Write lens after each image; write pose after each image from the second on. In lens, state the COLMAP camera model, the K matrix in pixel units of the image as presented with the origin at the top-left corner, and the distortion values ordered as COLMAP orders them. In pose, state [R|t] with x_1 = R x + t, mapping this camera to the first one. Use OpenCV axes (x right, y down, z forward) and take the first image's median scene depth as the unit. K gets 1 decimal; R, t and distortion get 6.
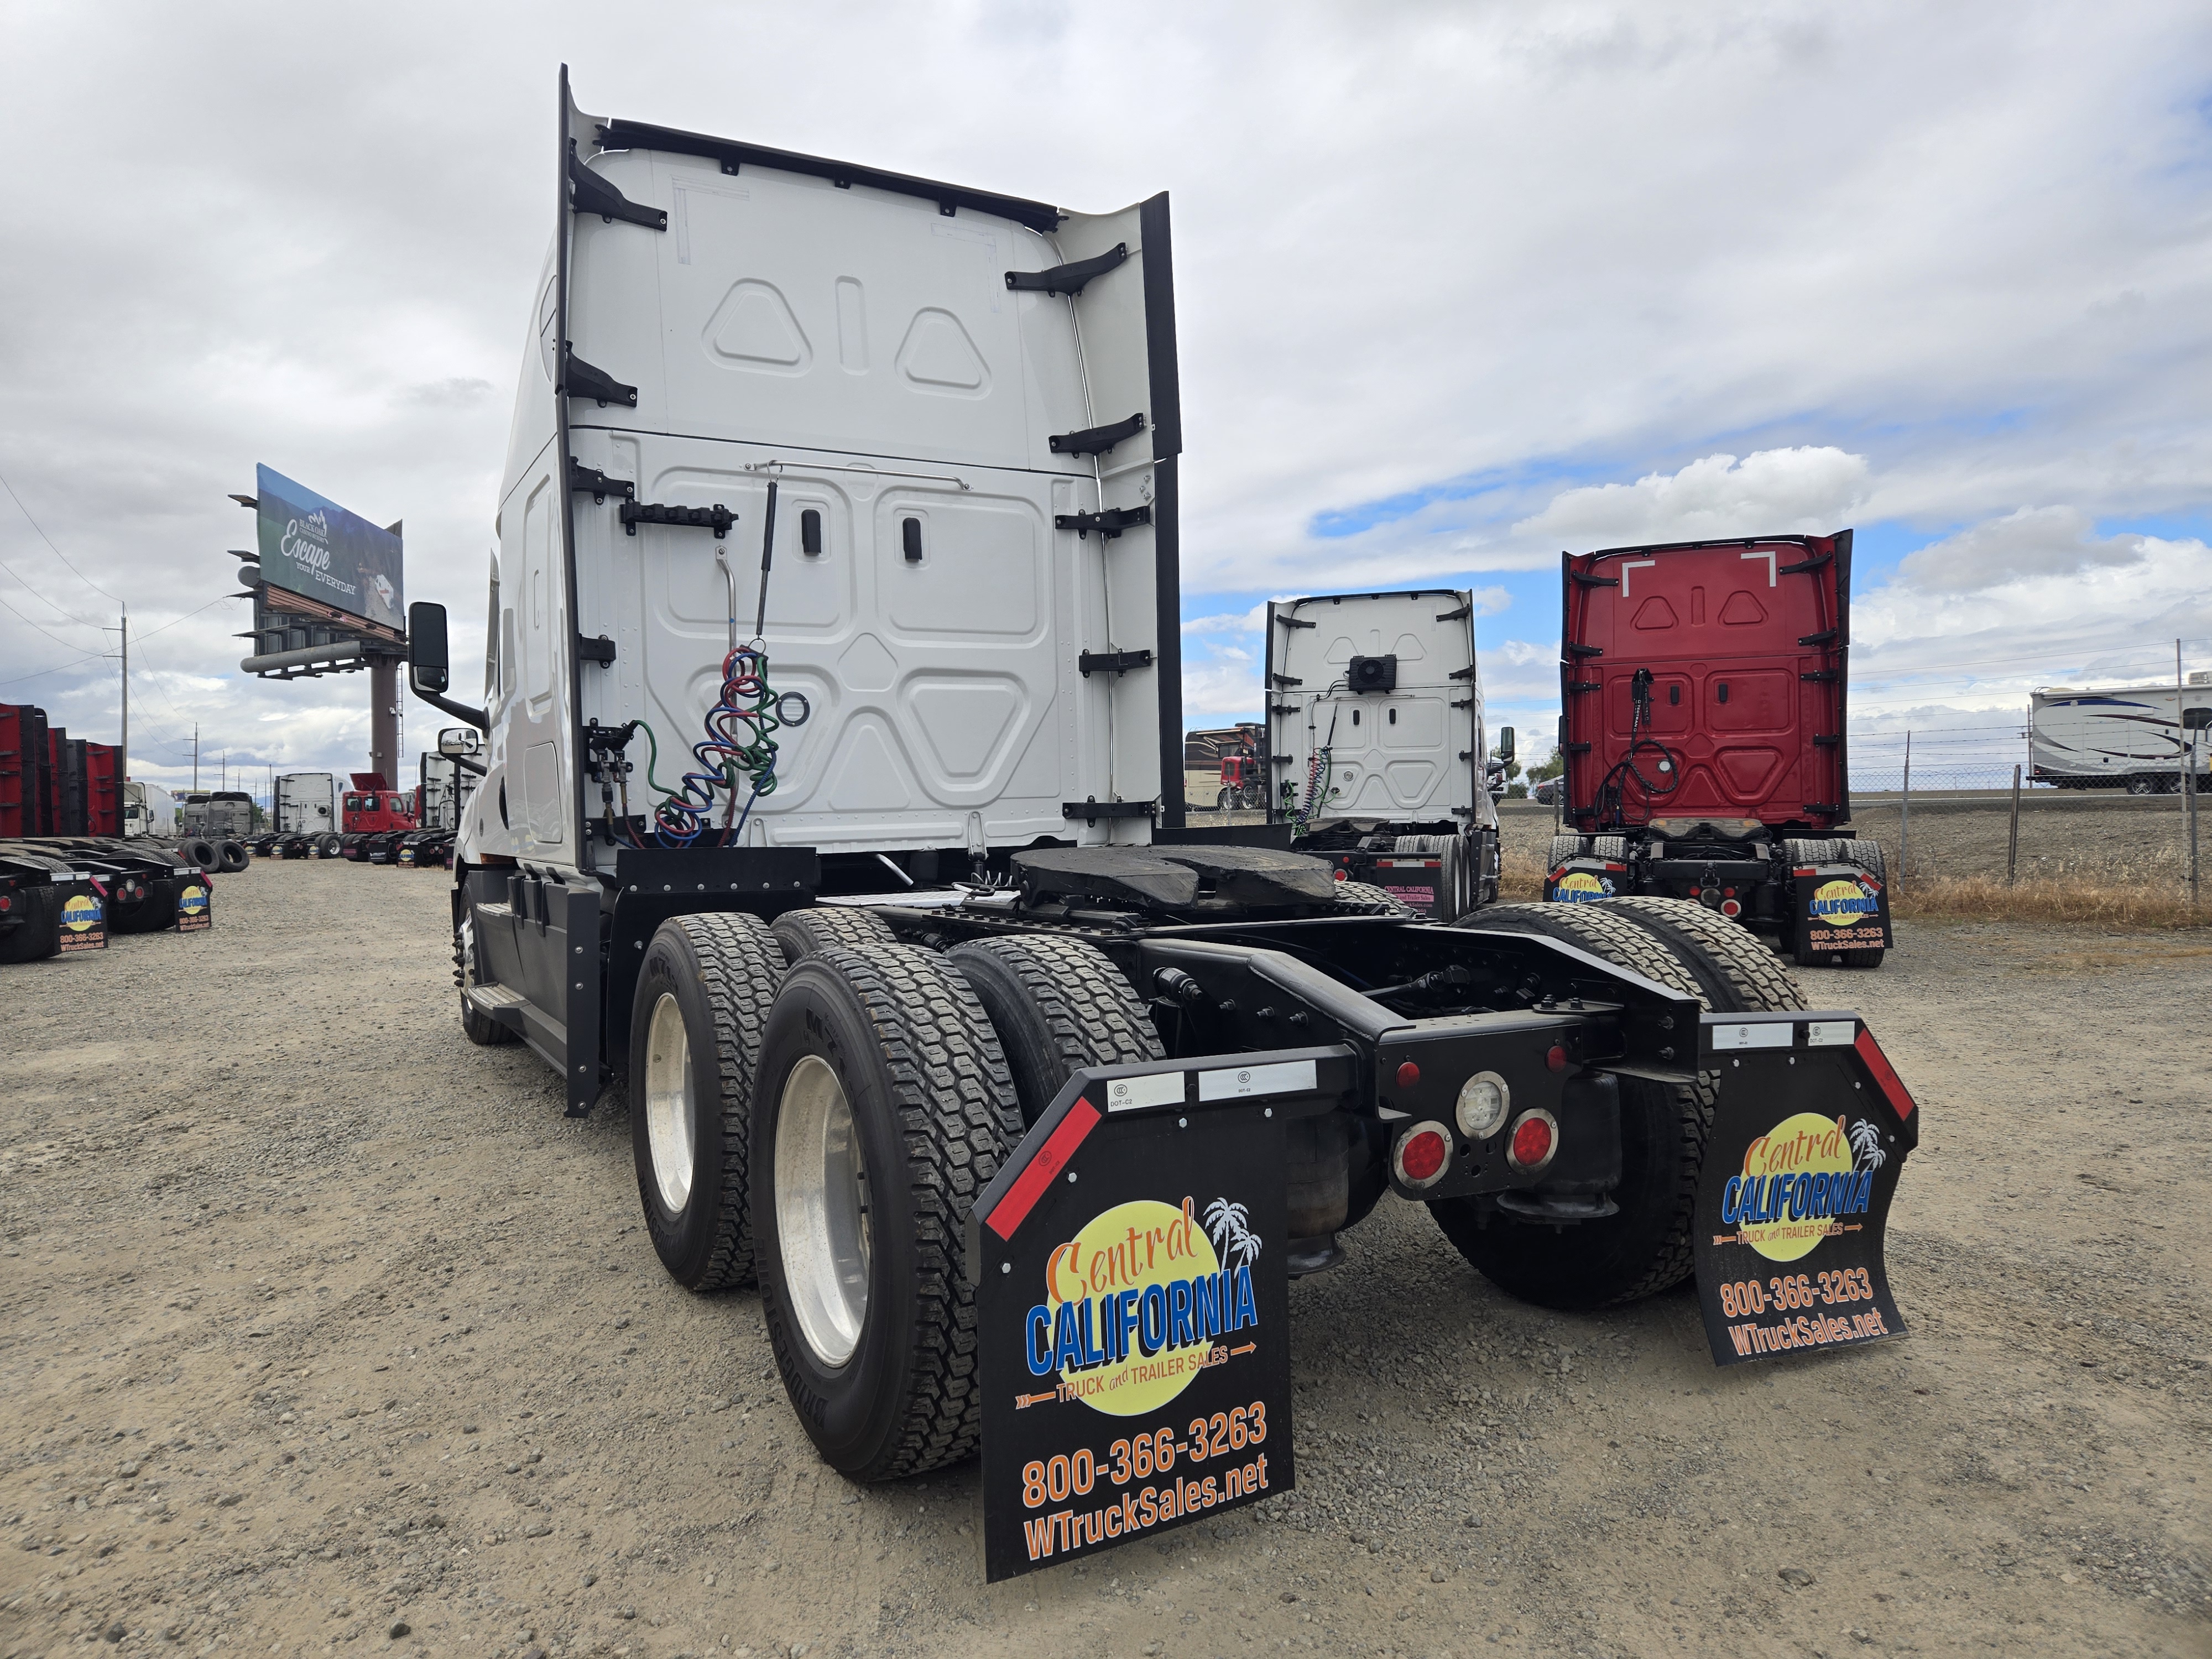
lens RADIAL K [[1510.0, 0, 1114.9], [0, 1510.0, 794.2], [0, 0, 1]] dist [0.073161, -0.049831]
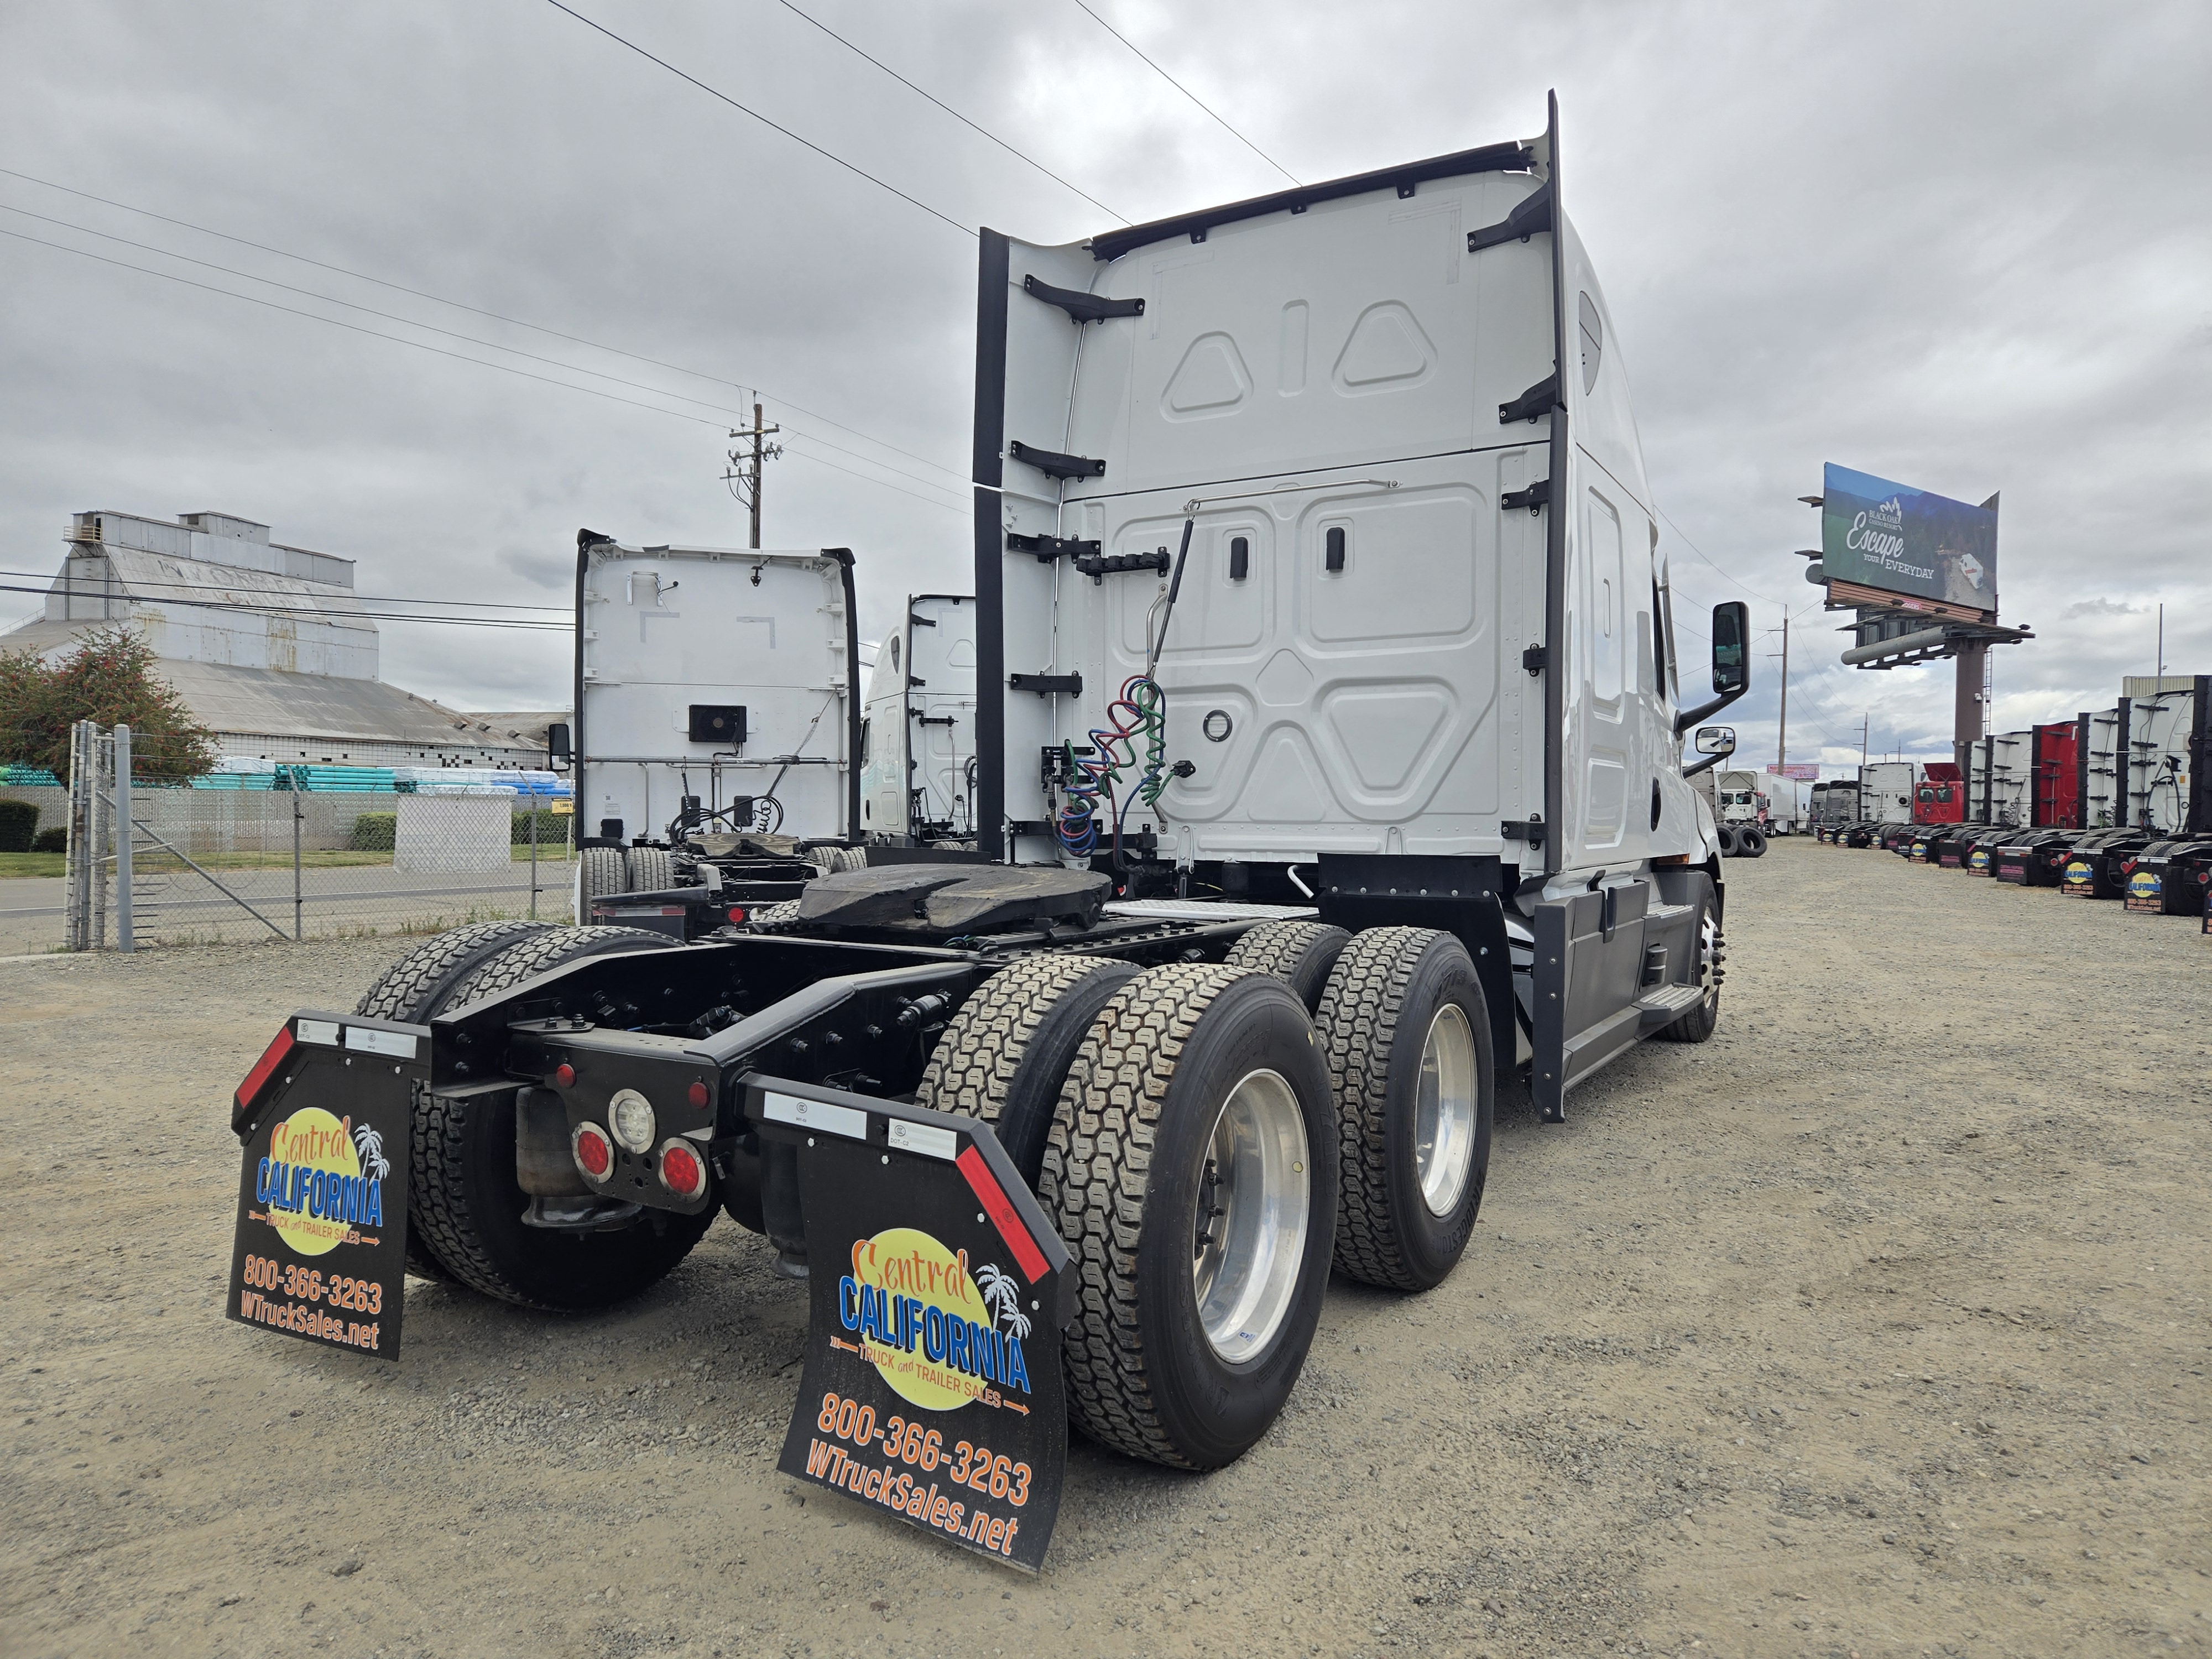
lens RADIAL K [[1528.2, 0, 1102.5], [0, 1528.2, 801.9], [0, 0, 1]] dist [0.083629, -0.064351]
pose [[0.500534, 0.021365, -0.865453, 0.710766], [-0.009473, 0.999771, 0.019202, -0.022841], [0.865665, -0.001413, 0.500621, 0.394899]]
